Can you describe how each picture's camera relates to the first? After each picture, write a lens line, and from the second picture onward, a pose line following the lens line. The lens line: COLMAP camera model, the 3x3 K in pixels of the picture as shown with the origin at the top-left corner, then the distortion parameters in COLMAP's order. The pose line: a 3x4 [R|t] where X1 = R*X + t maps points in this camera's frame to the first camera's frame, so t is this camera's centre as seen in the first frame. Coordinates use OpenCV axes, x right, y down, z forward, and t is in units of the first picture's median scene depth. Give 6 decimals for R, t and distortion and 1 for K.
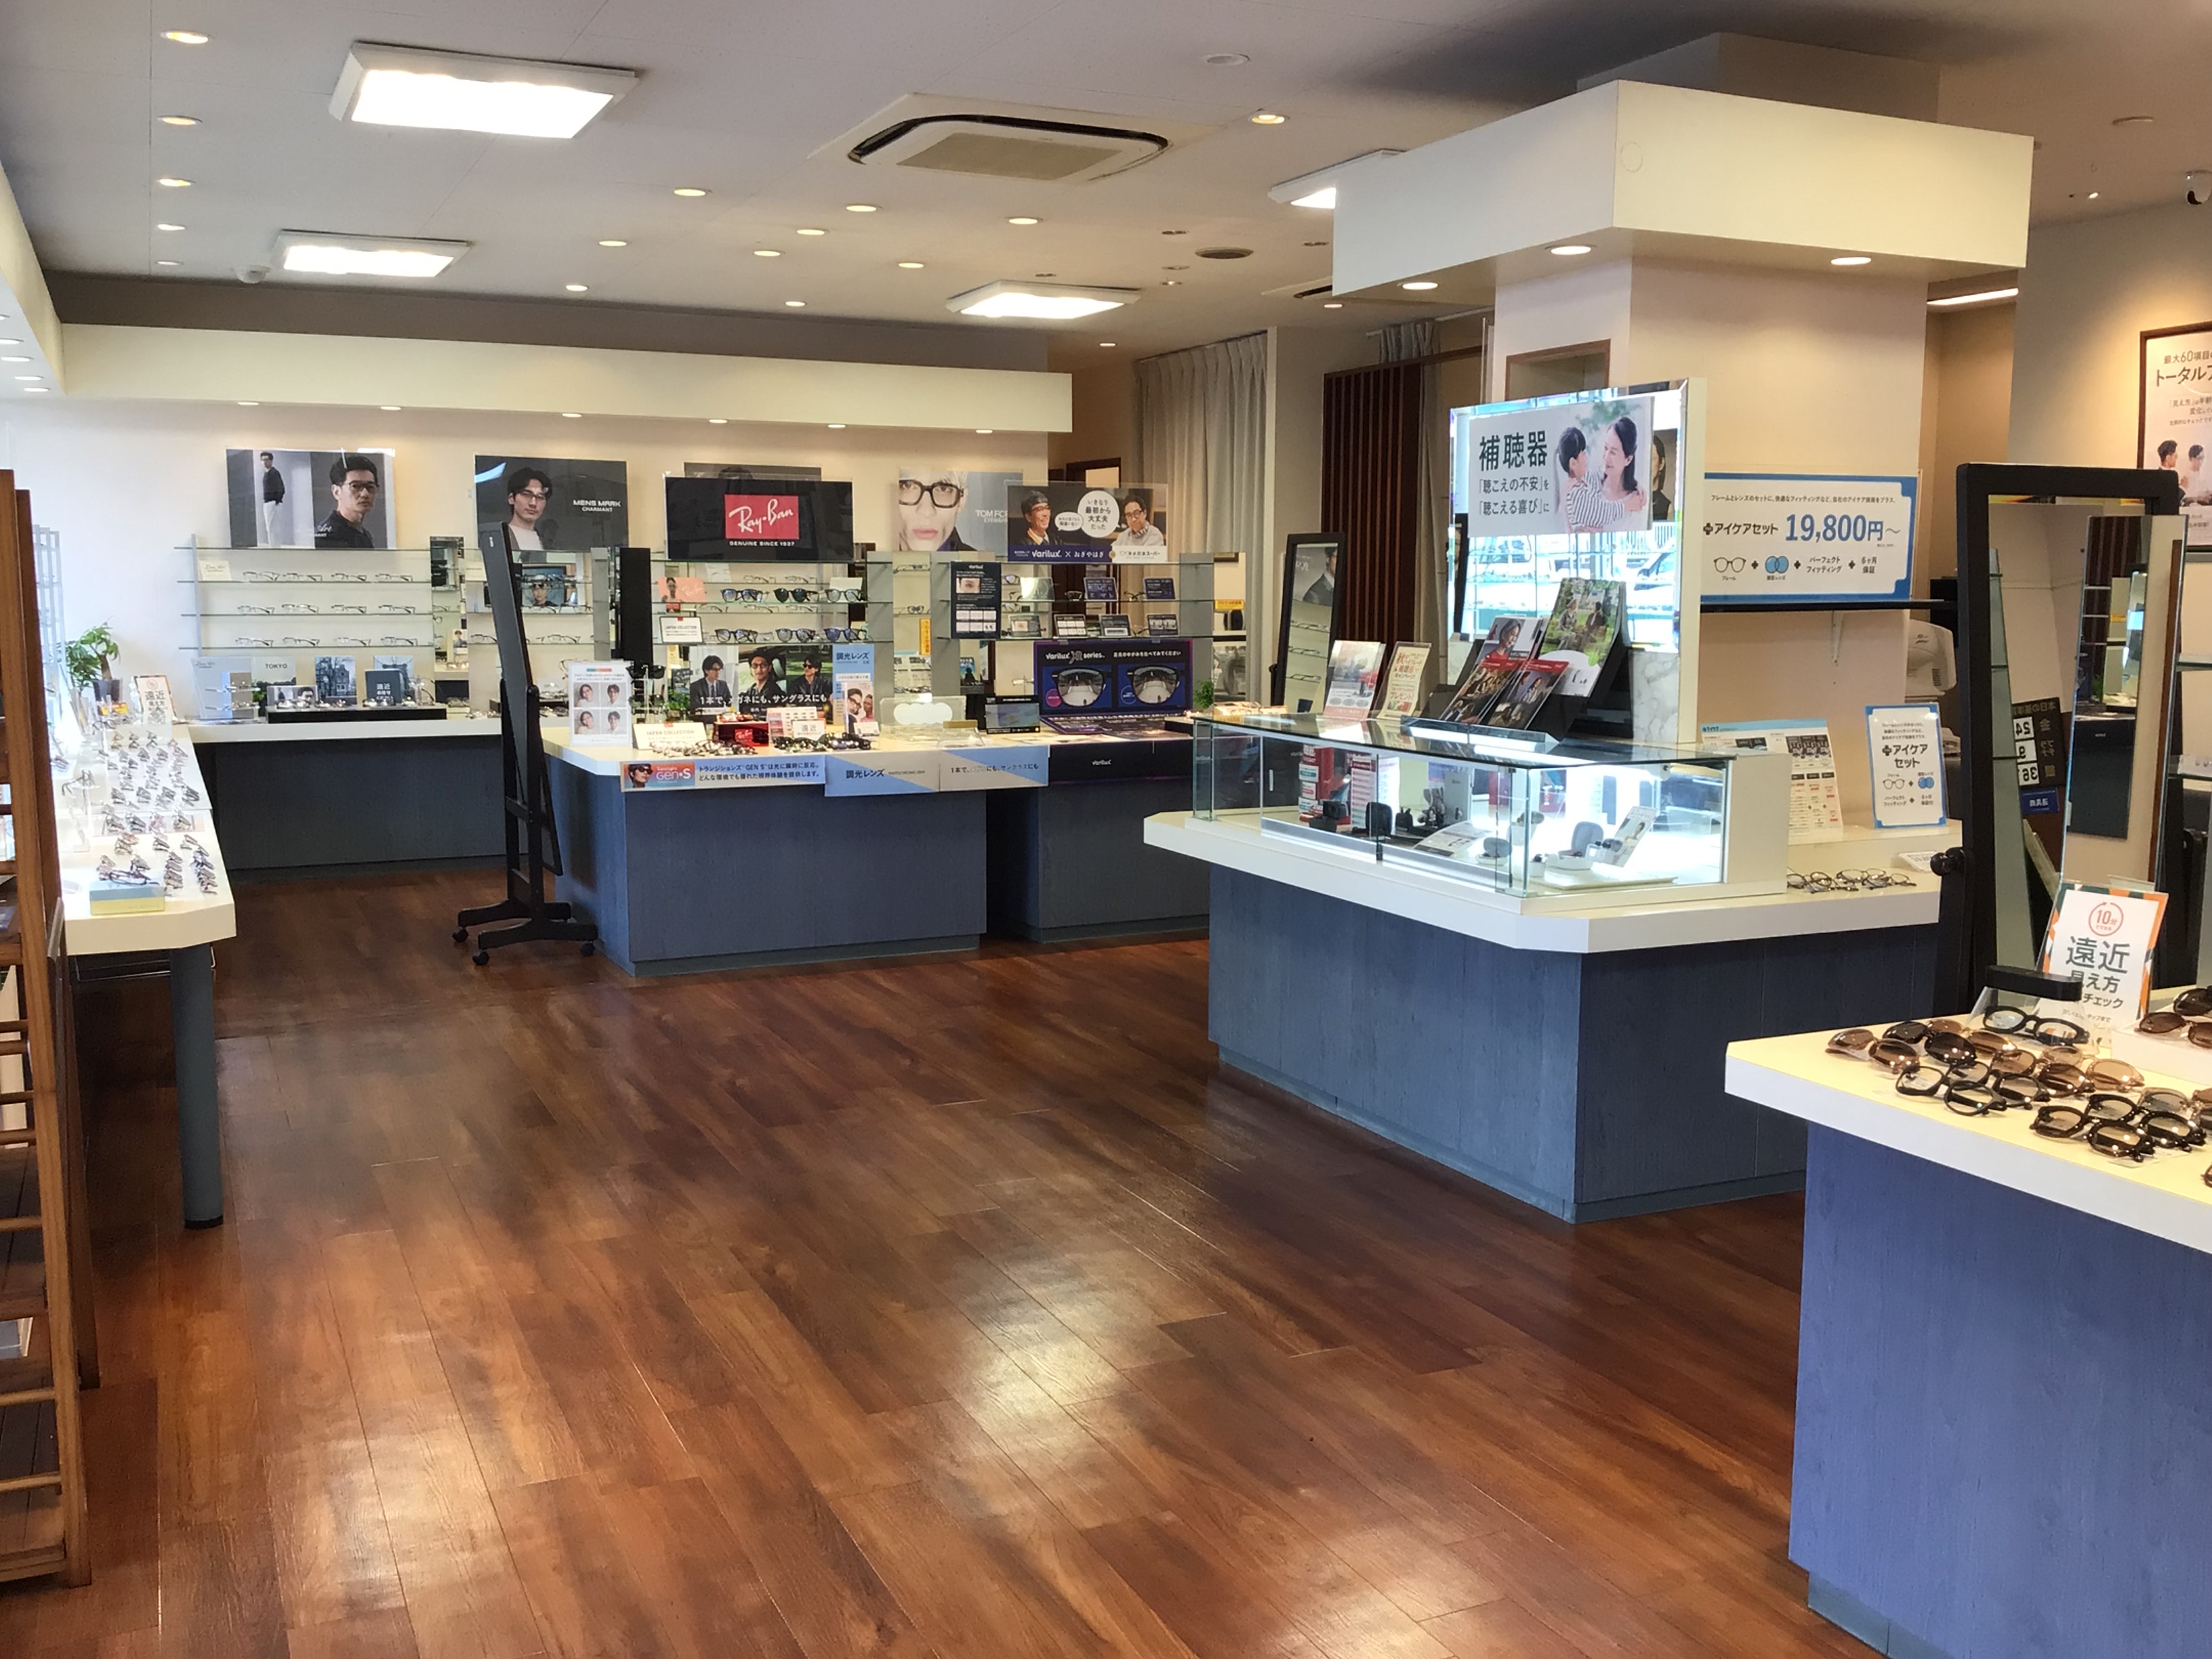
lens RADIAL K [[2018.2, 0, 1106.0], [0, 2018.2, 829.5], [0, 0, 1]] dist [0.001797, 0.000476]
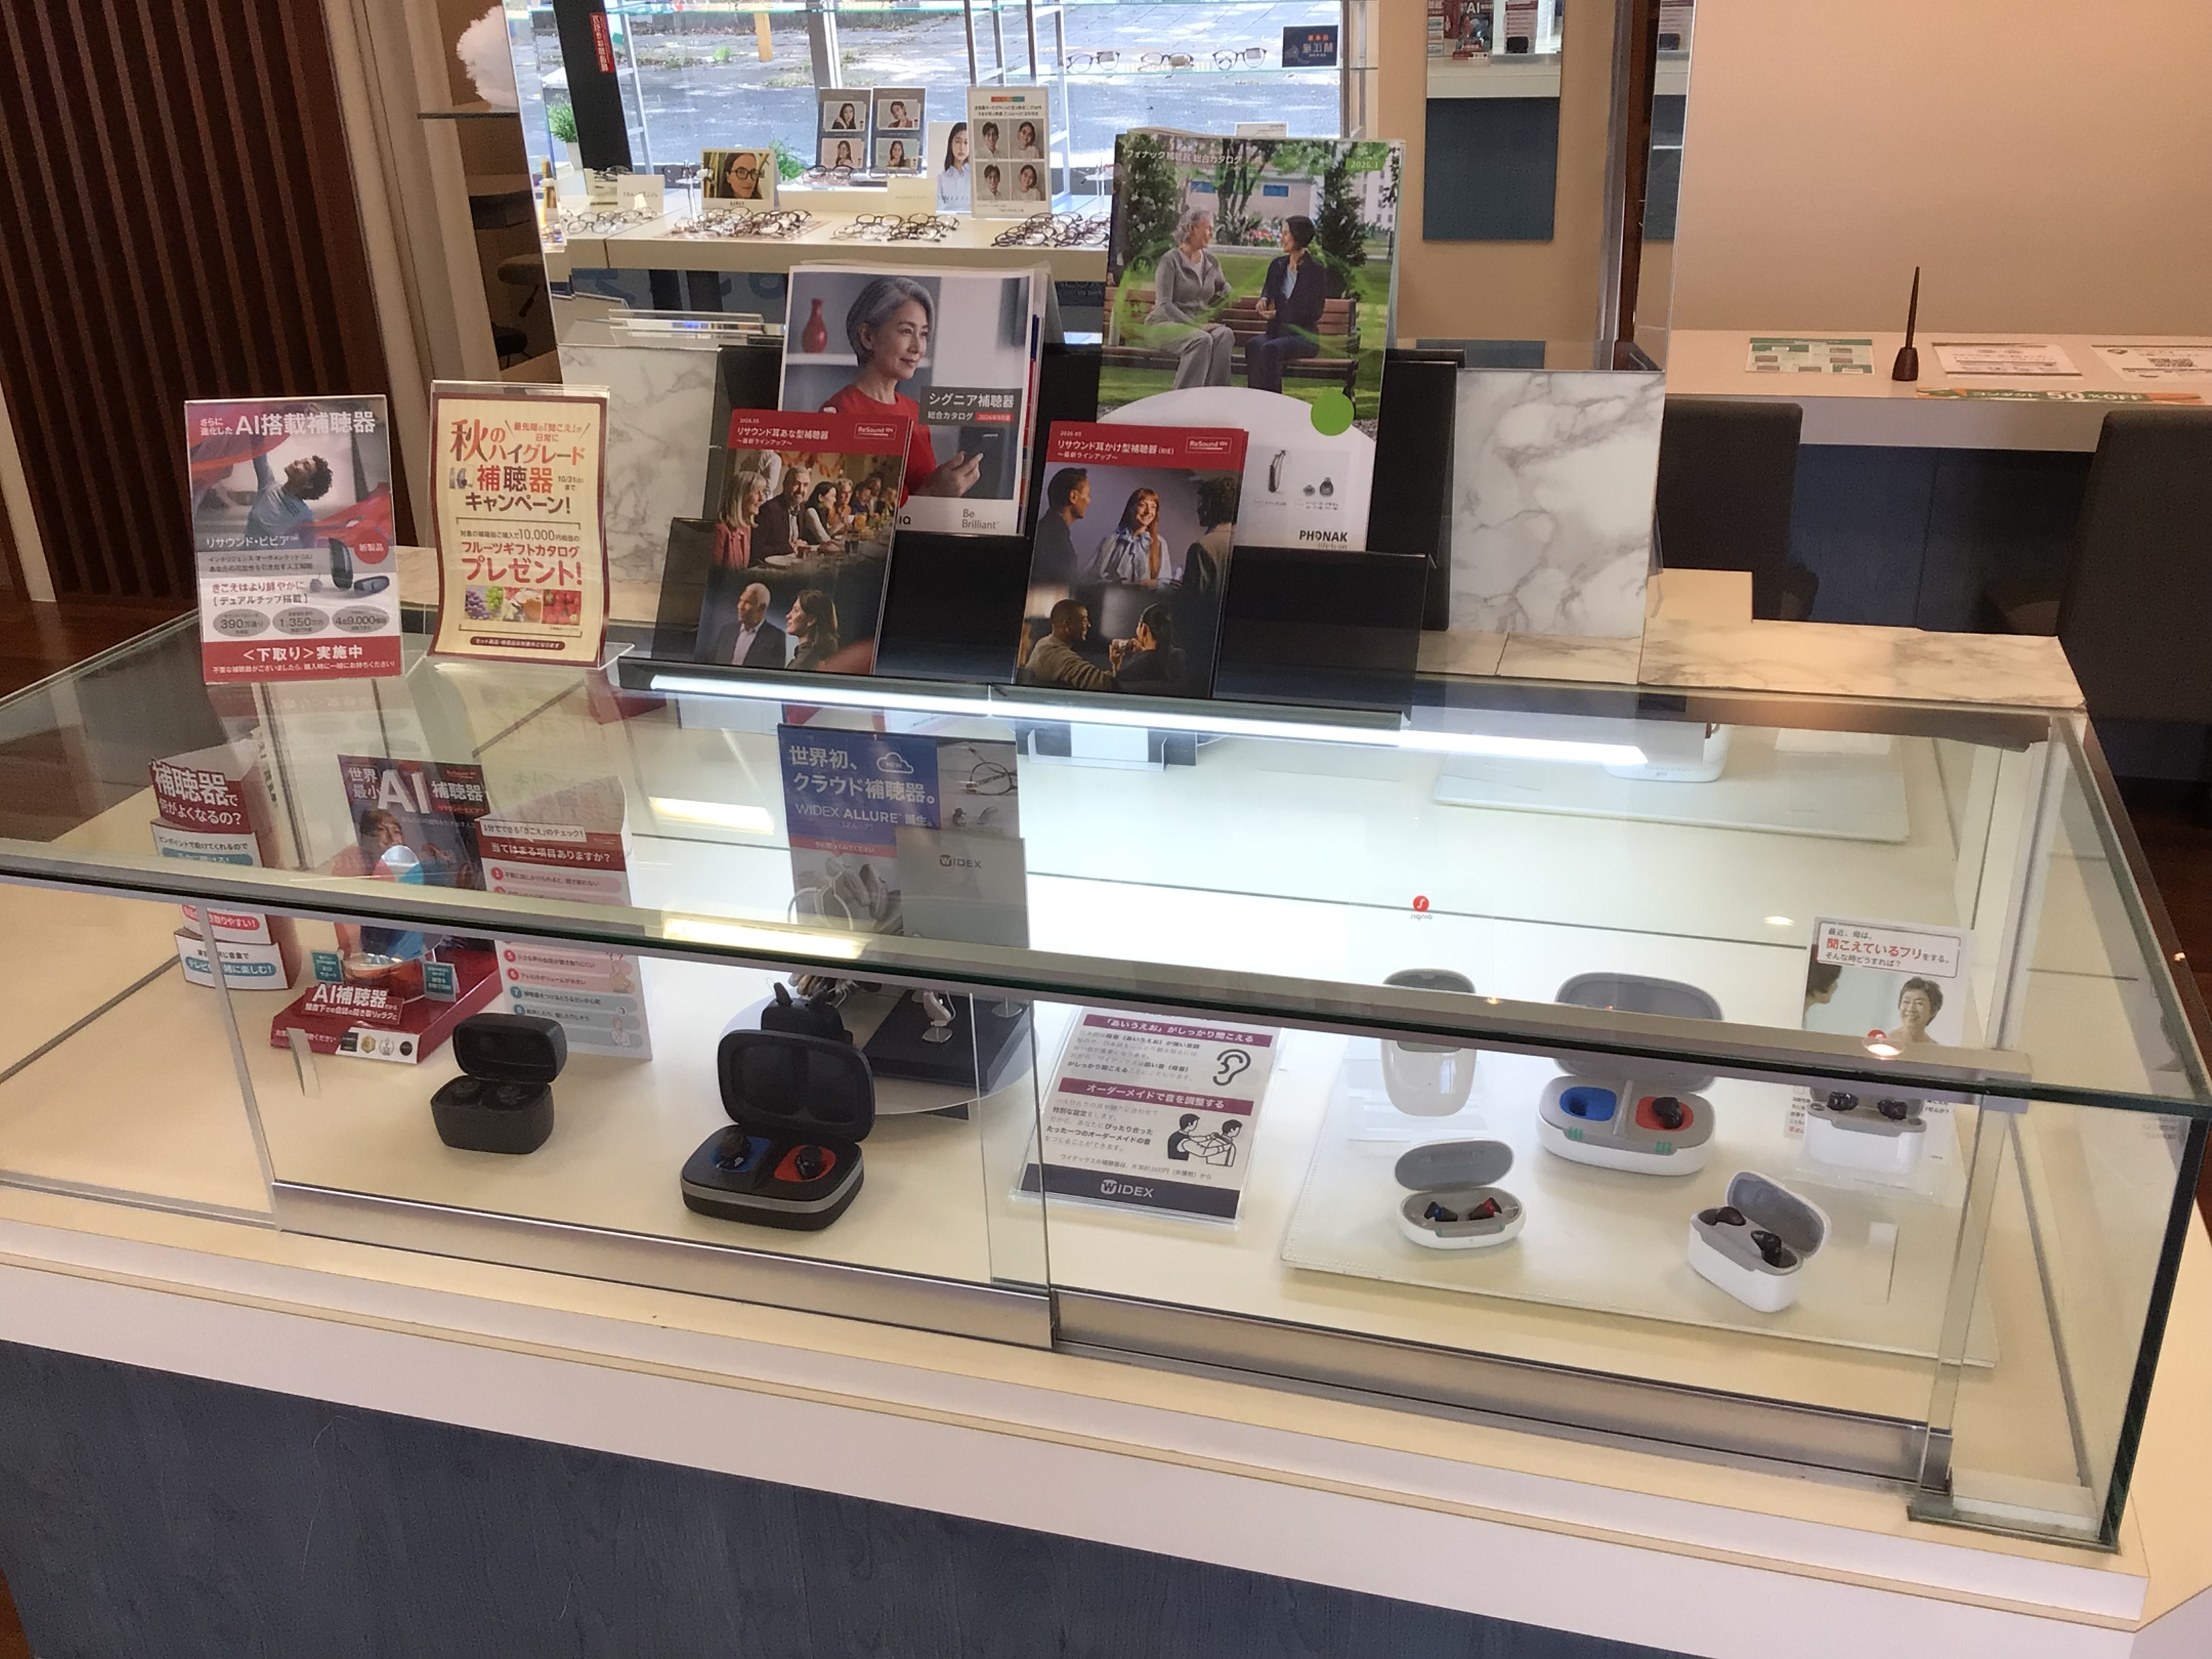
lens RADIAL K [[2018.2, 0, 1106.0], [0, 2018.2, 829.5], [0, 0, 1]] dist [0.001797, 0.000476]
pose [[0.659565, -0.334320, 0.673205, -0.013351], [0.131512, 0.933151, 0.334564, -0.132322], [-0.740053, -0.132132, 0.659441, 0.807154]]
